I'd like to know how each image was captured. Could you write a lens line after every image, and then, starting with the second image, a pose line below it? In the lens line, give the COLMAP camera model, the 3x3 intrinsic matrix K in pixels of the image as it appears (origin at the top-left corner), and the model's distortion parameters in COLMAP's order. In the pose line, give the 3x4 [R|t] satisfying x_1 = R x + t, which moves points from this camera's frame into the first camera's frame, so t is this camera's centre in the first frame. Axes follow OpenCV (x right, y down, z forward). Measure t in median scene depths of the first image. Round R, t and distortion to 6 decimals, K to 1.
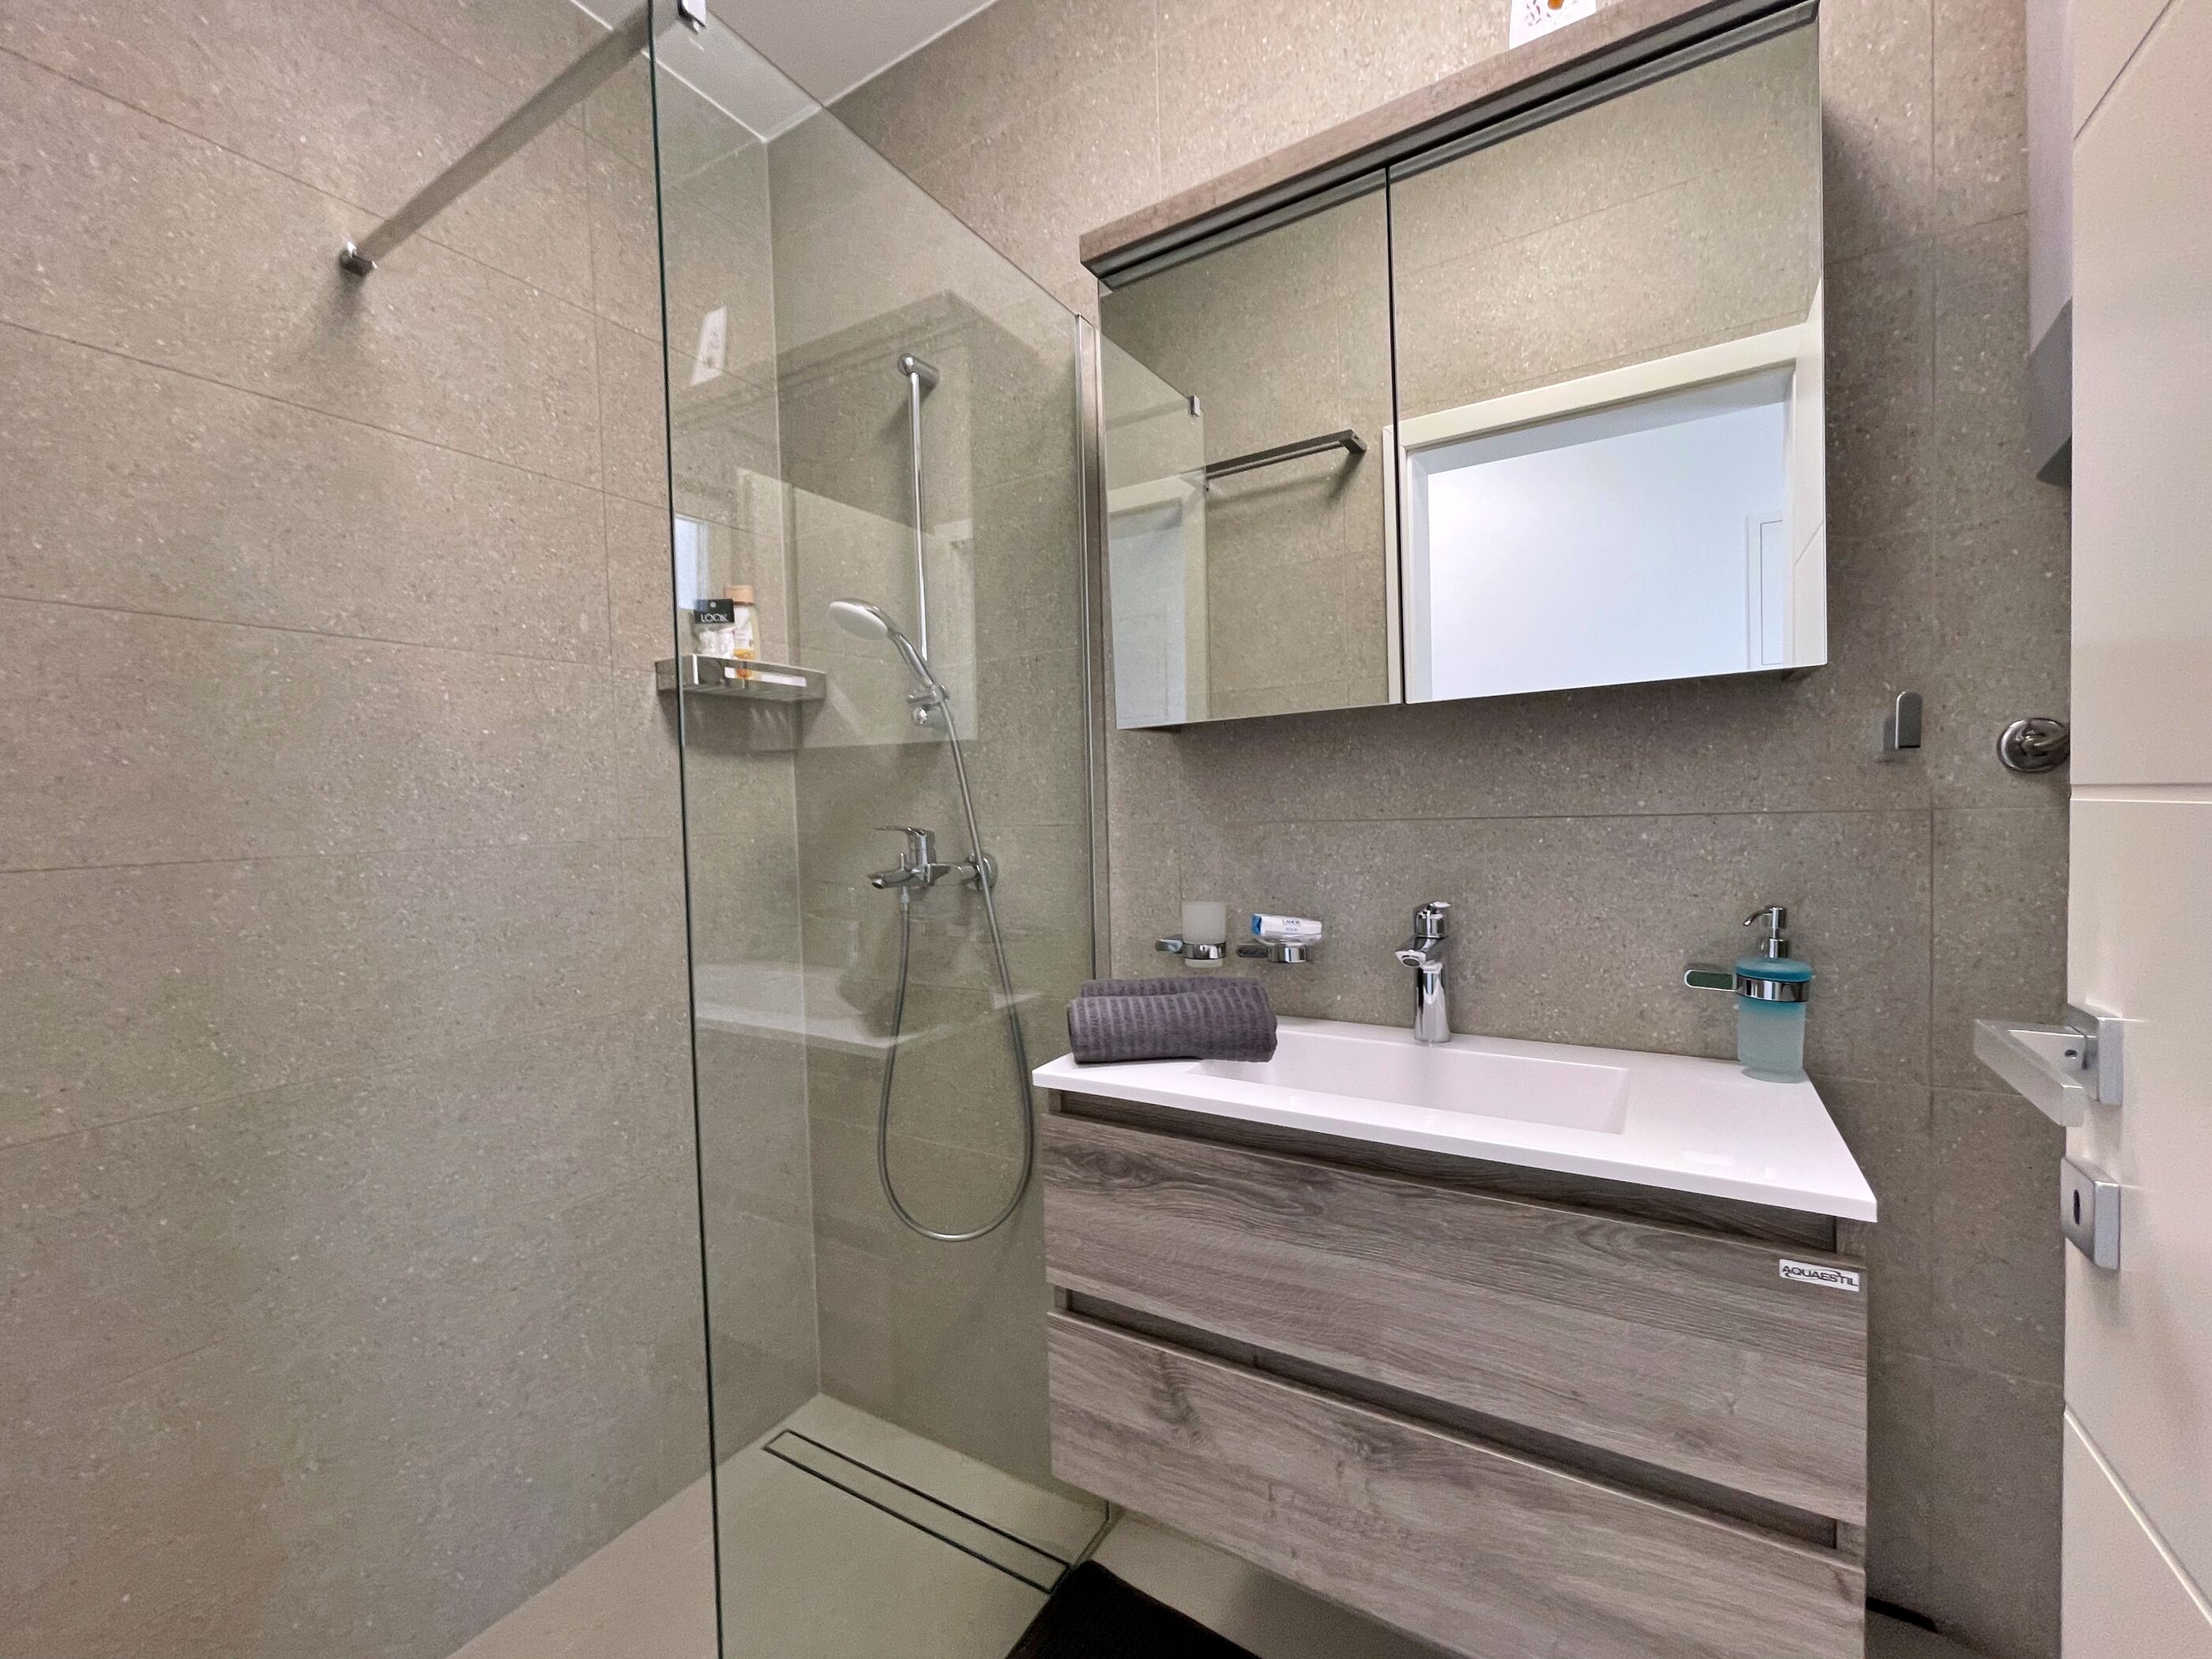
lens RADIAL K [[904.3, 0, 1110.2], [0, 904.3, 839.8], [0, 0, 1]] dist [0.001979, -0.001017]
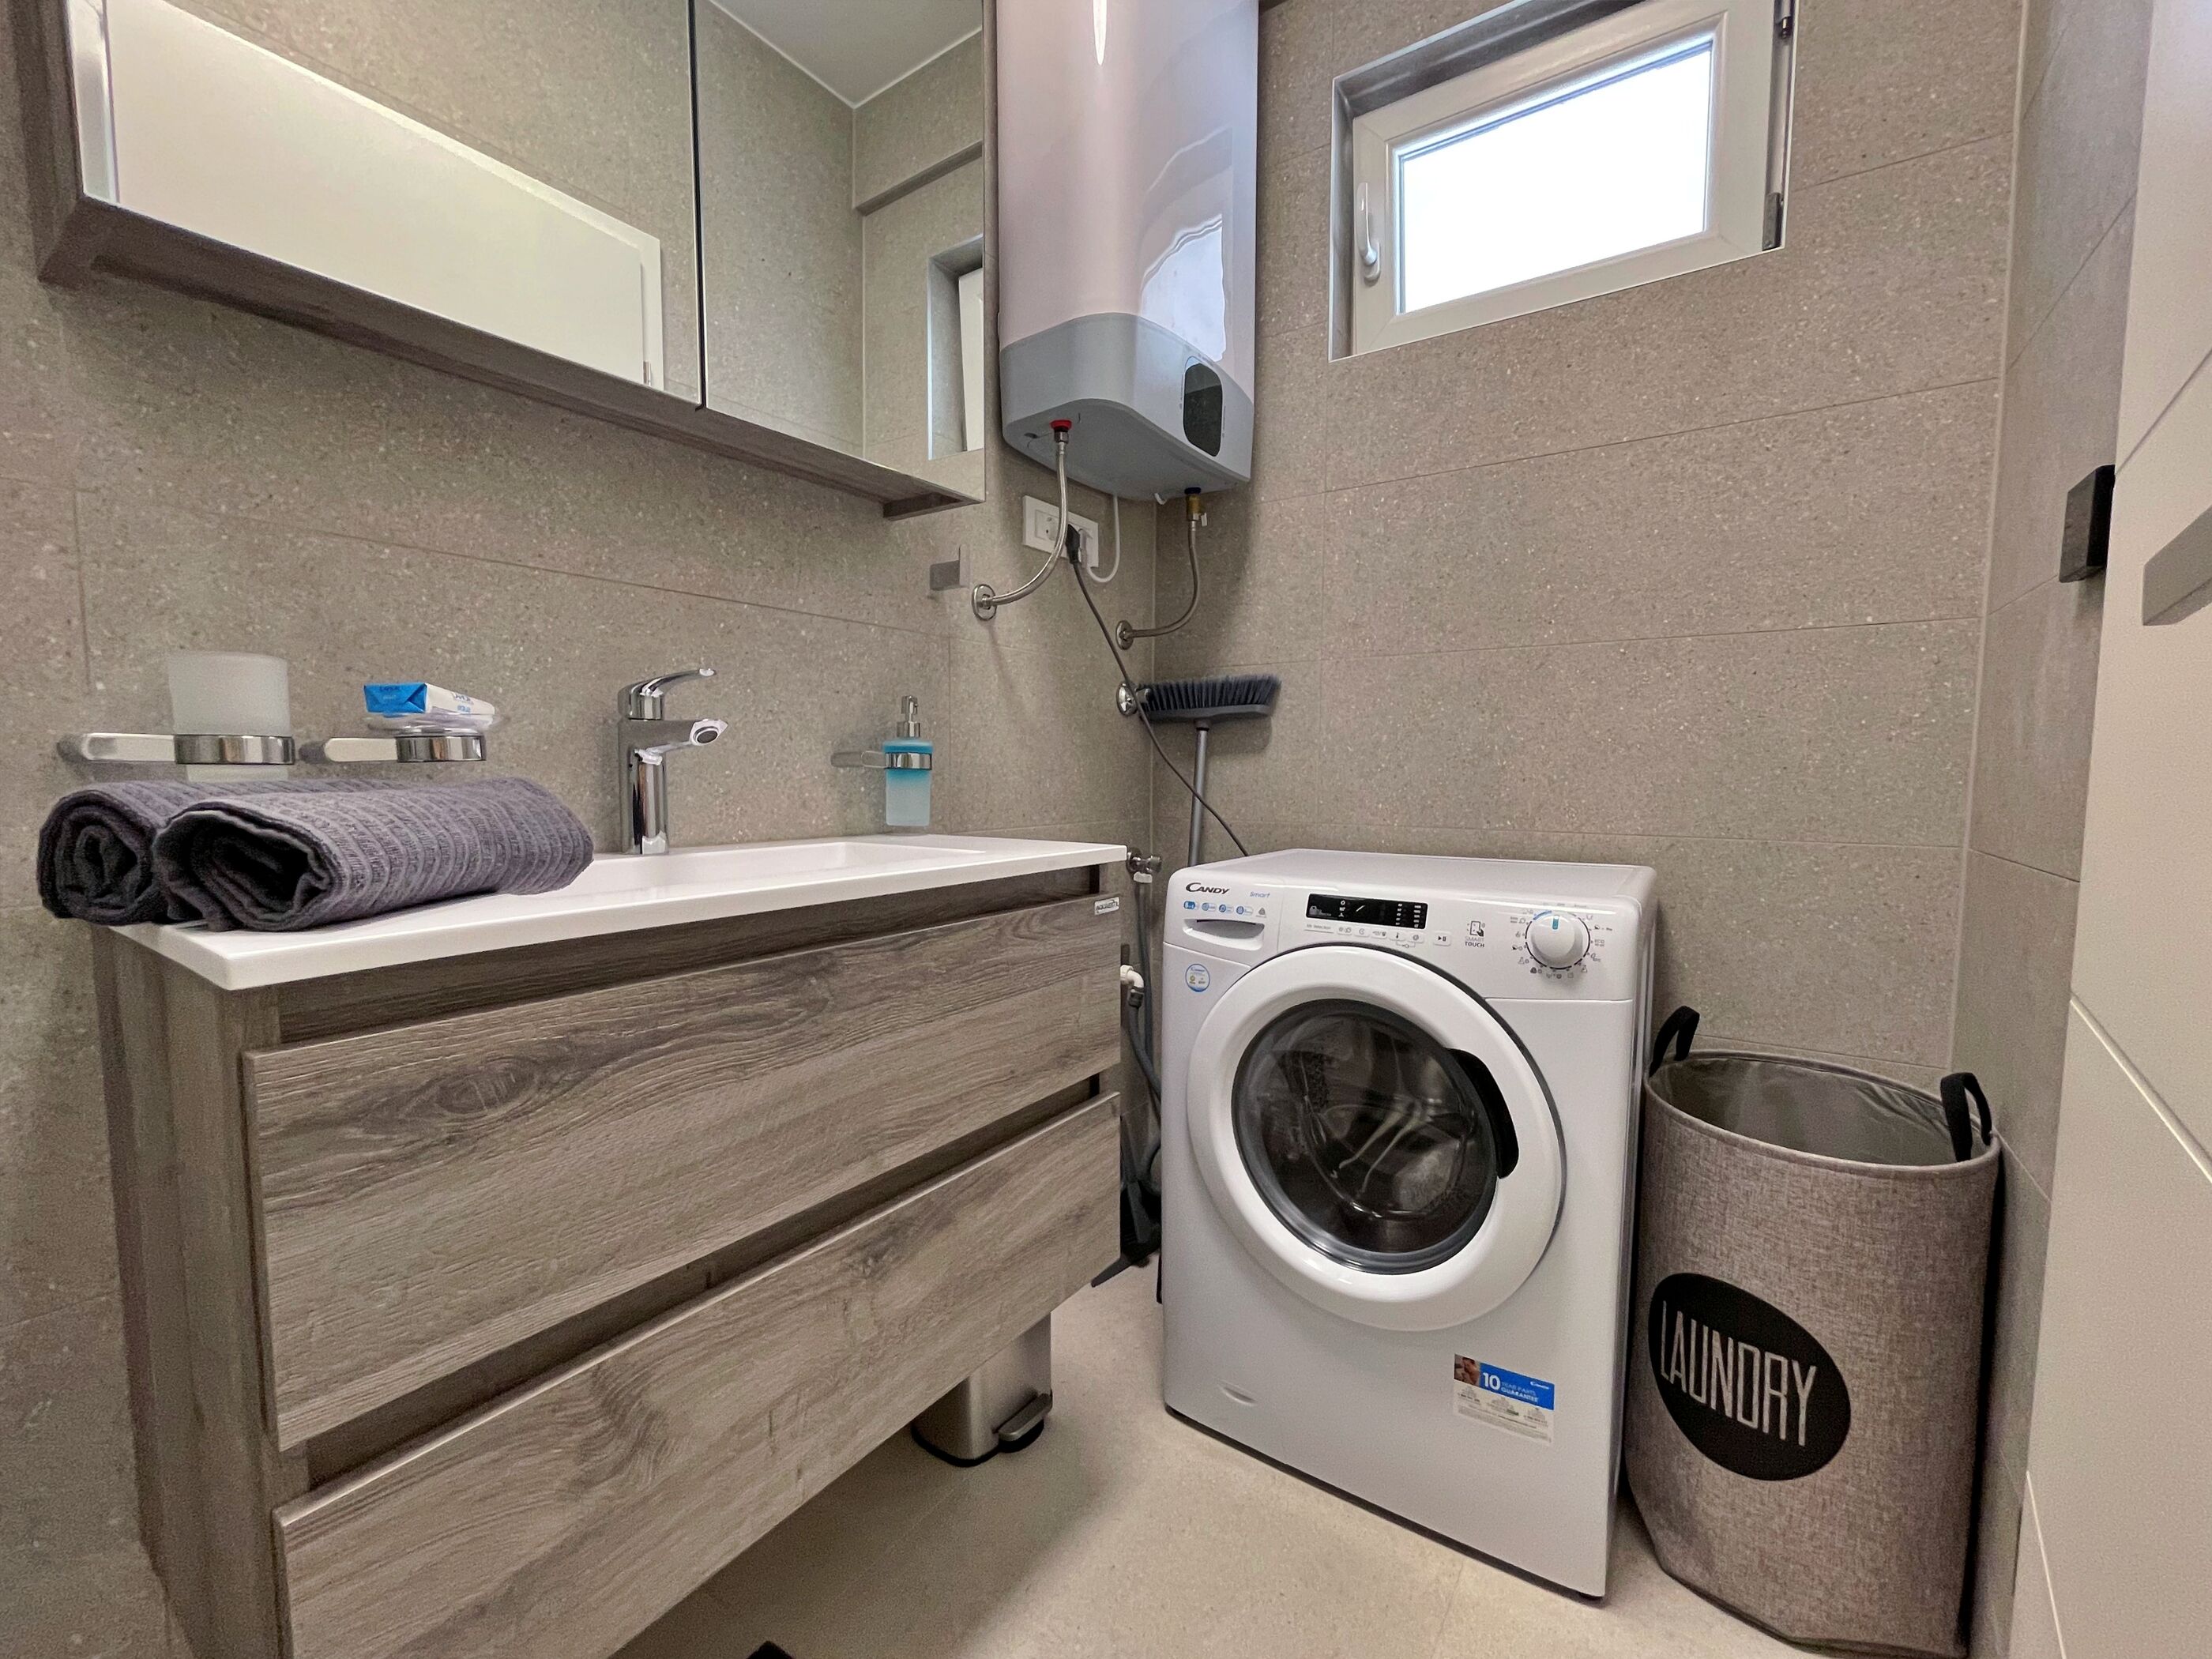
lens RADIAL K [[904.3, 0, 1113.4], [0, 904.3, 824.1], [0, 0, 1]] dist [0.001979, -0.001017]
pose [[0.082636, -0.039061, 0.995814, -0.487259], [0.032652, 0.998801, 0.036469, 0.213951], [-0.996045, 0.029502, 0.083813, 0.625764]]
